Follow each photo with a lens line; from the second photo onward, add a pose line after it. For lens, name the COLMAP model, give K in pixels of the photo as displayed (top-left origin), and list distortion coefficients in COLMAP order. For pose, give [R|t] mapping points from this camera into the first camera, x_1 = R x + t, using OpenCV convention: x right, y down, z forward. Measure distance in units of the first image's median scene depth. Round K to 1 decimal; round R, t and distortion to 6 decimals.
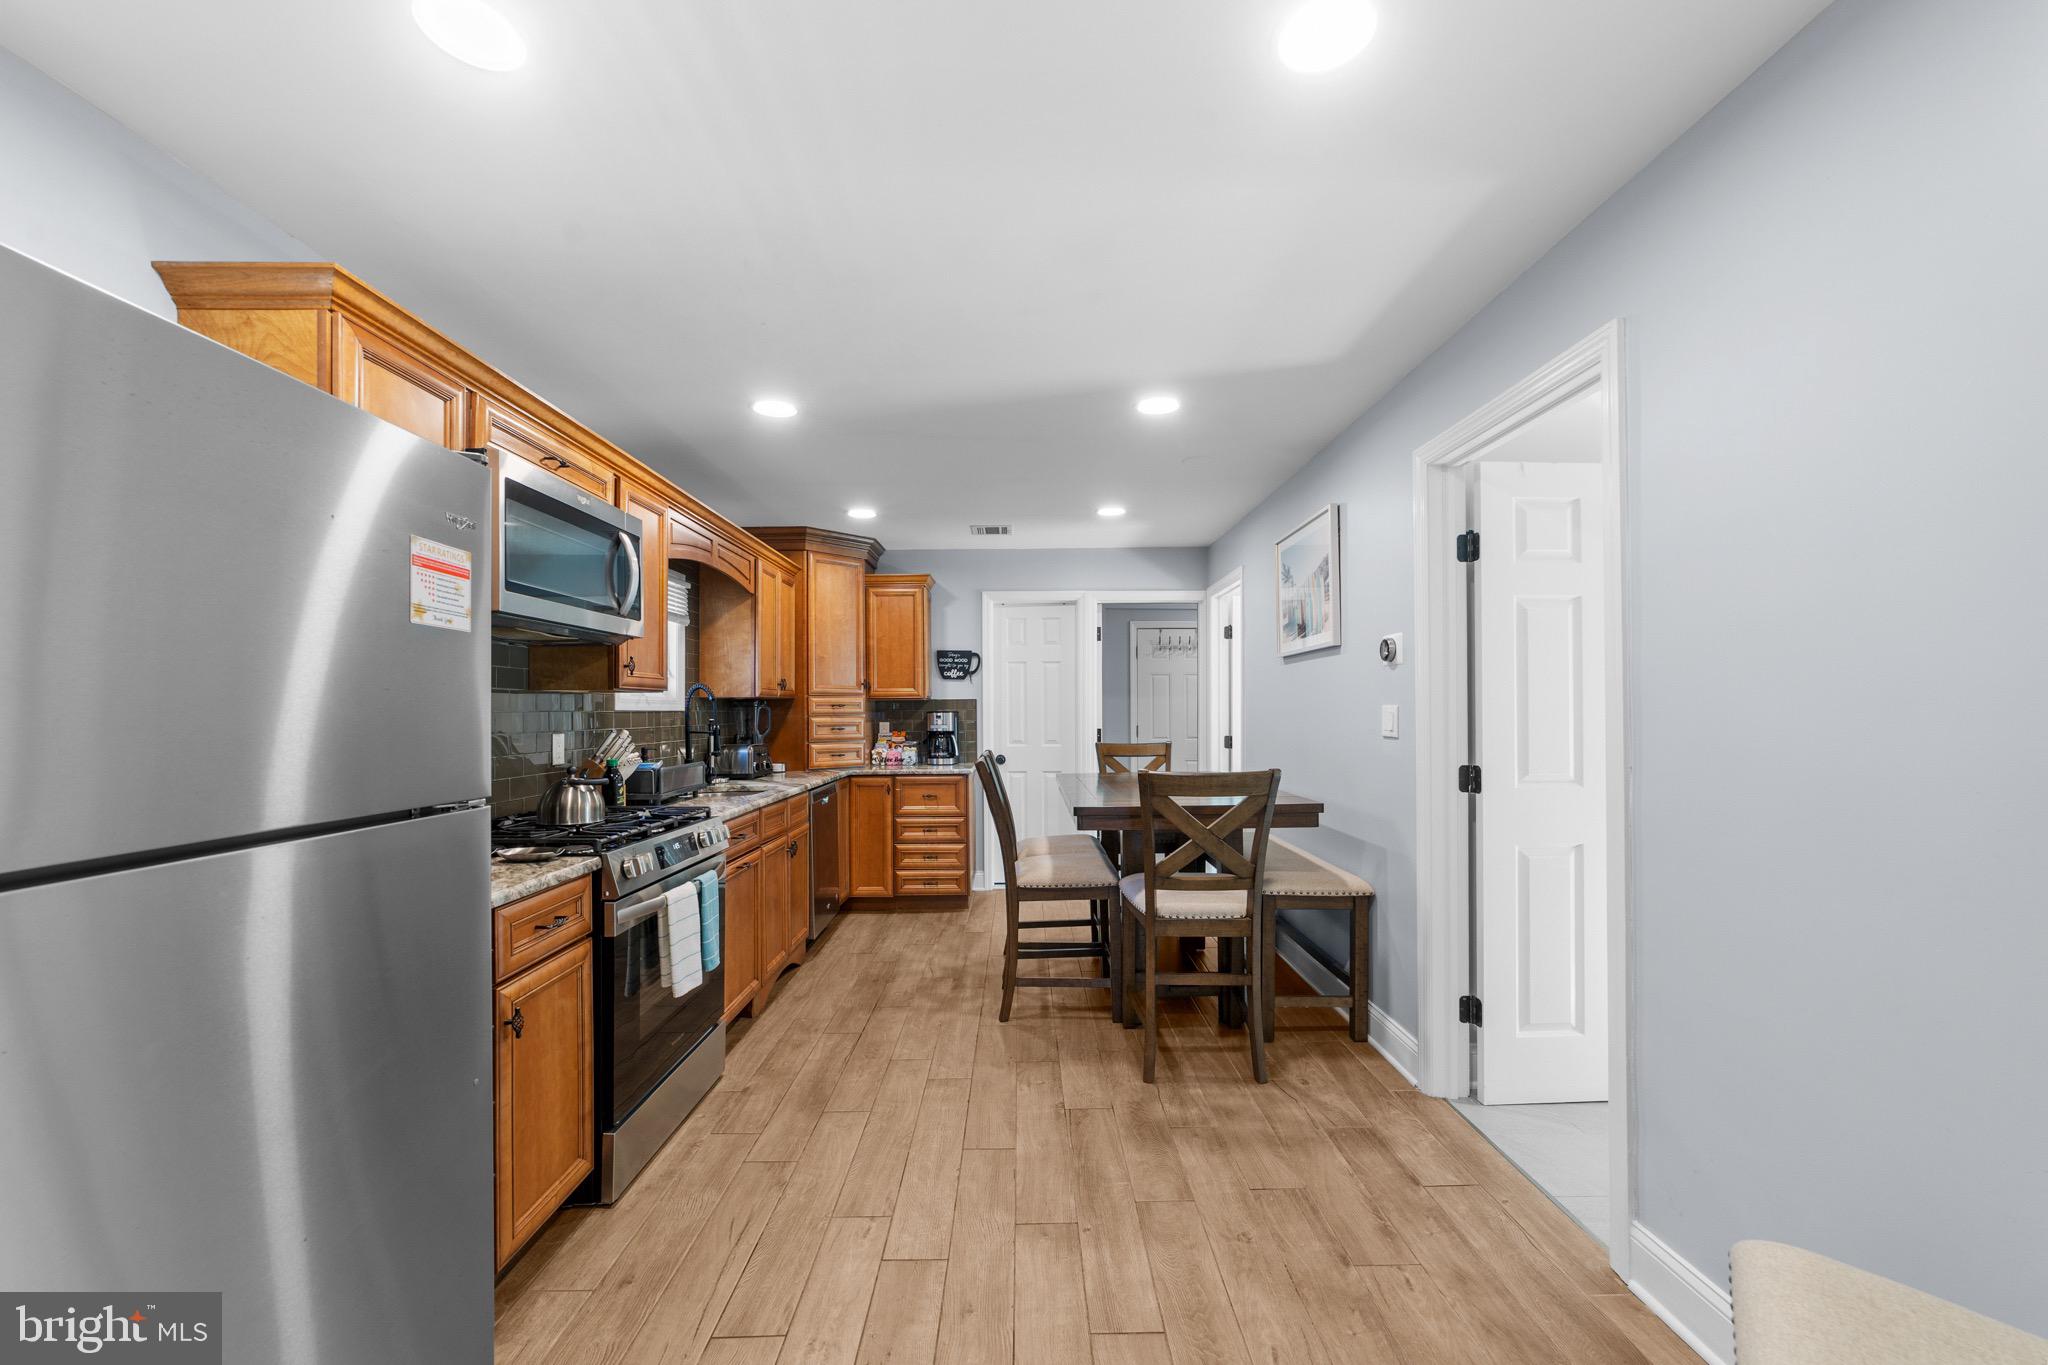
lens RADIAL K [[793.1, 0, 1018.1], [0, 793.1, 693.2], [0, 0, 1]] dist [-0.003830, 0.000319]
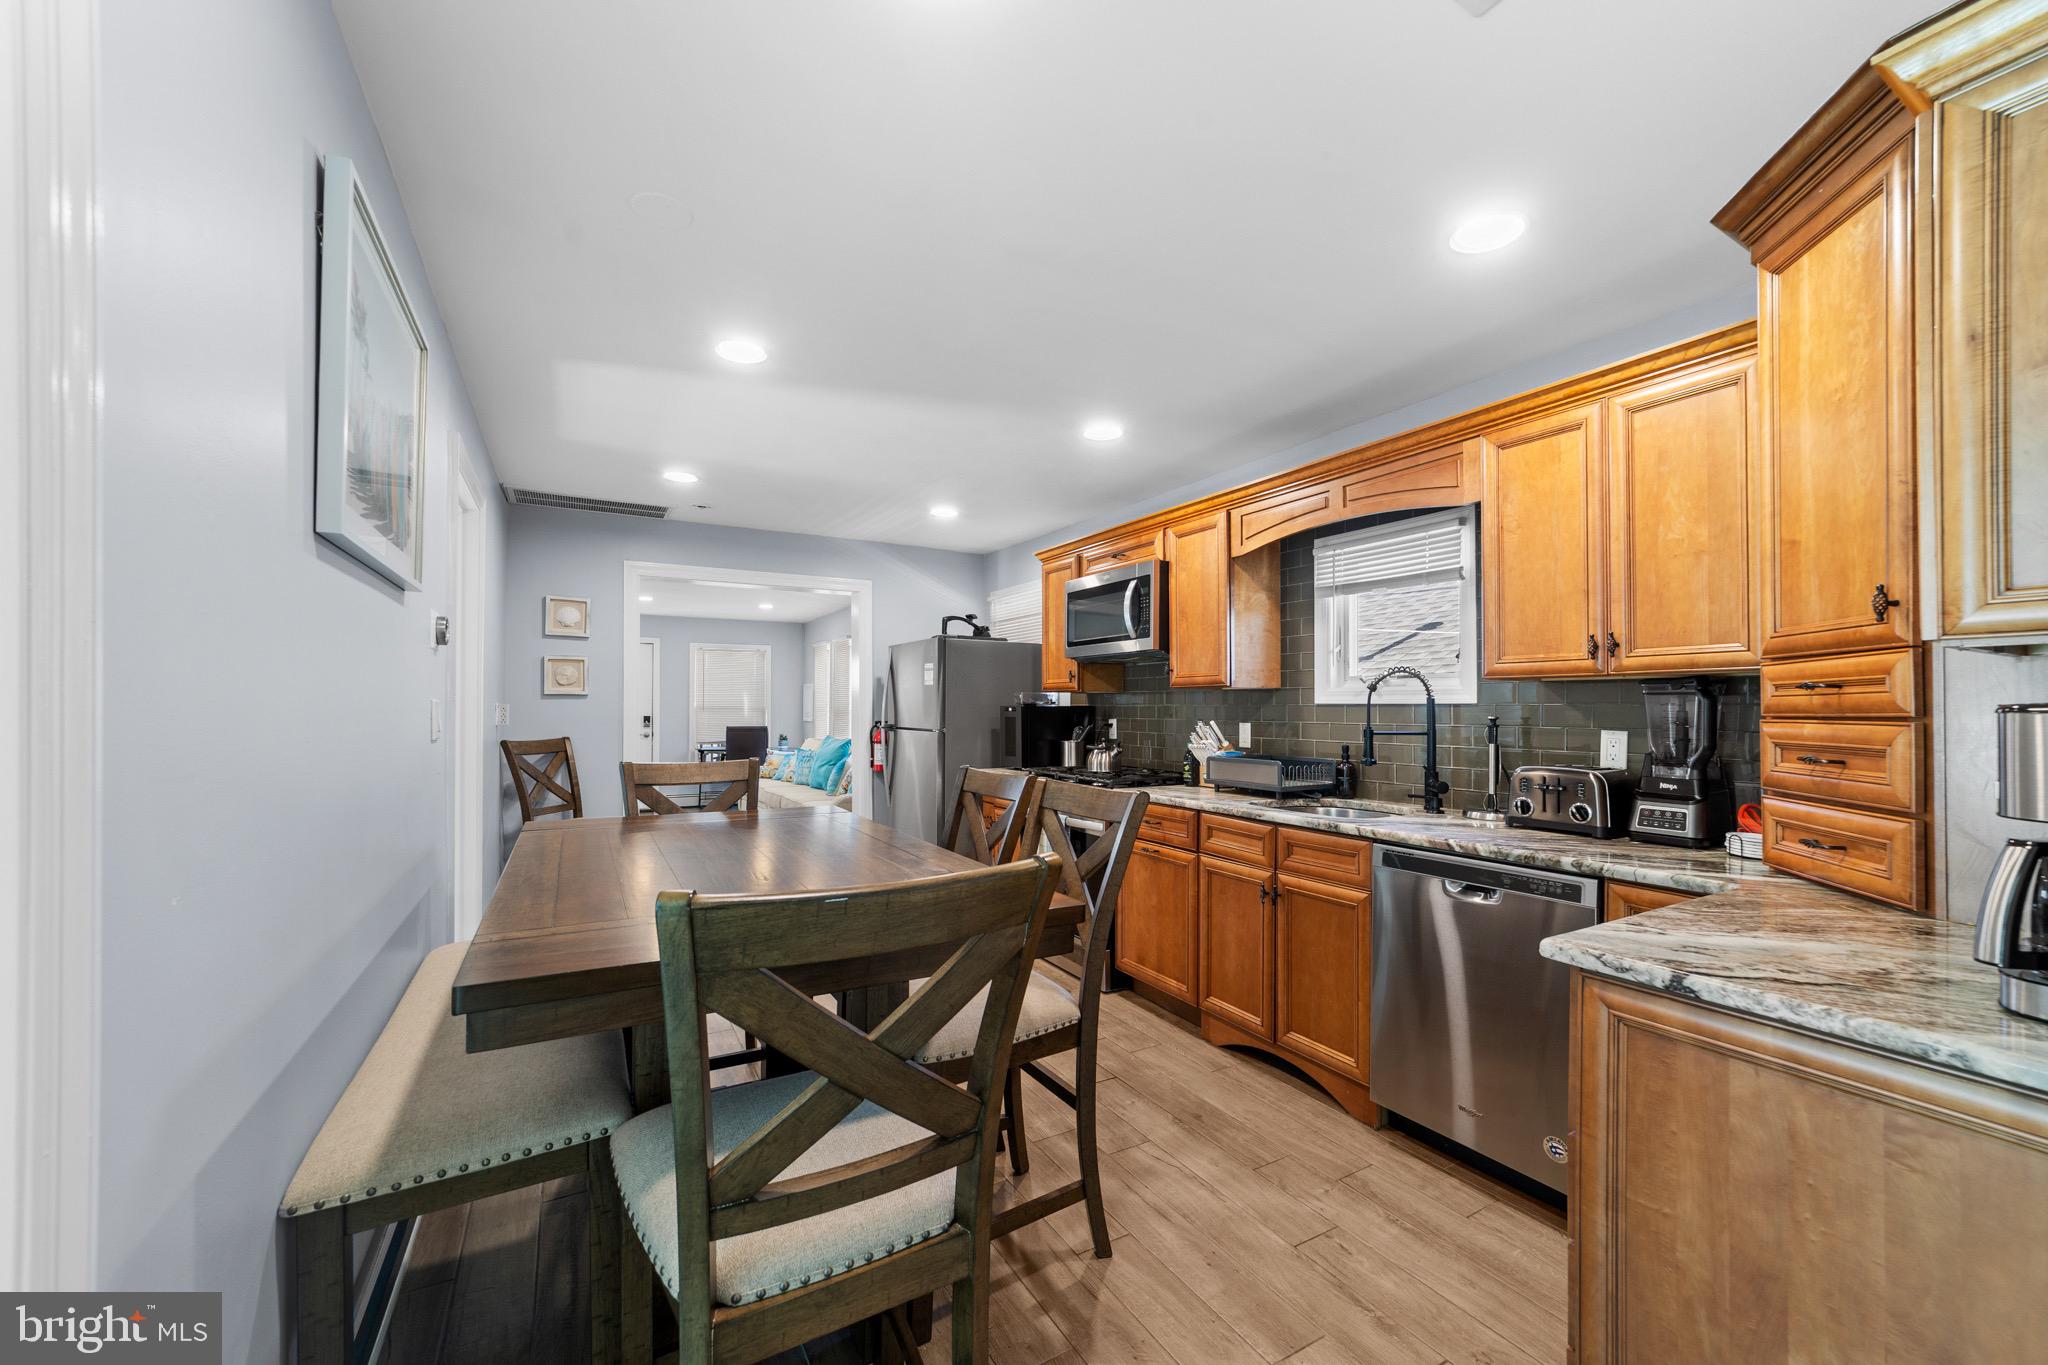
lens RADIAL K [[793.1, 0, 1040.1], [0, 793.1, 698.1], [0, 0, 1]] dist [-0.003830, 0.000319]
pose [[-0.859825, -0.005507, -0.510559, 0.198301], [0.010123, 0.999561, -0.027830, 0.026160], [0.510488, -0.029098, -0.859392, 1.119789]]
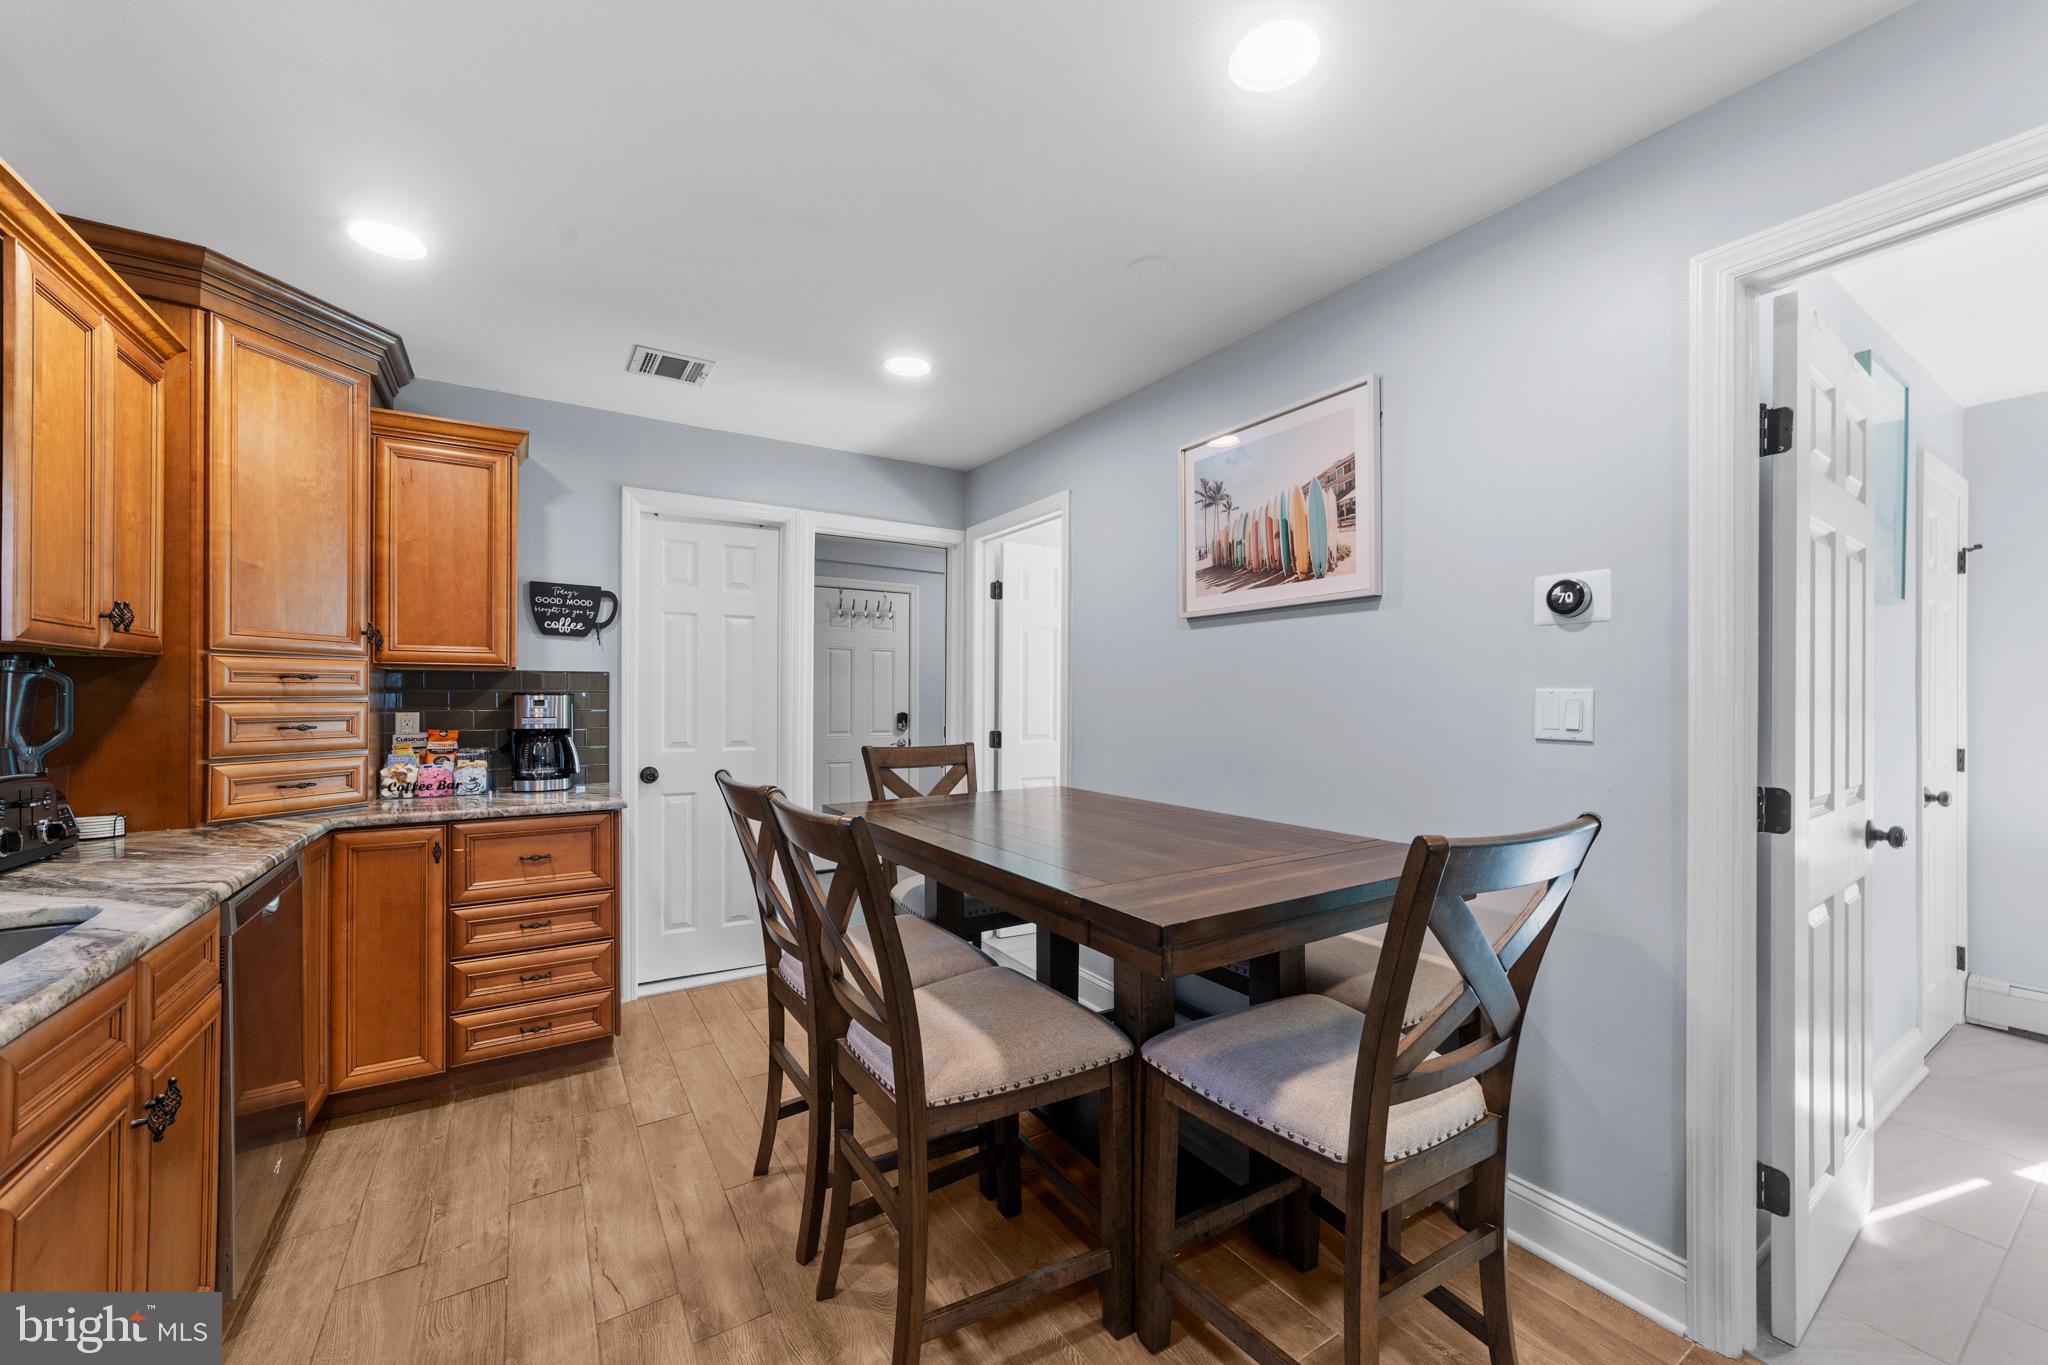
lens RADIAL K [[793.1, 0, 1028.6], [0, 793.1, 693.6], [0, 0, 1]] dist [-0.003830, 0.000319]
pose [[0.843445, 0.011295, 0.537096, -0.118362], [-0.020236, 0.999737, 0.010753, 0.012176], [-0.536834, -0.019938, 0.843452, 0.399464]]
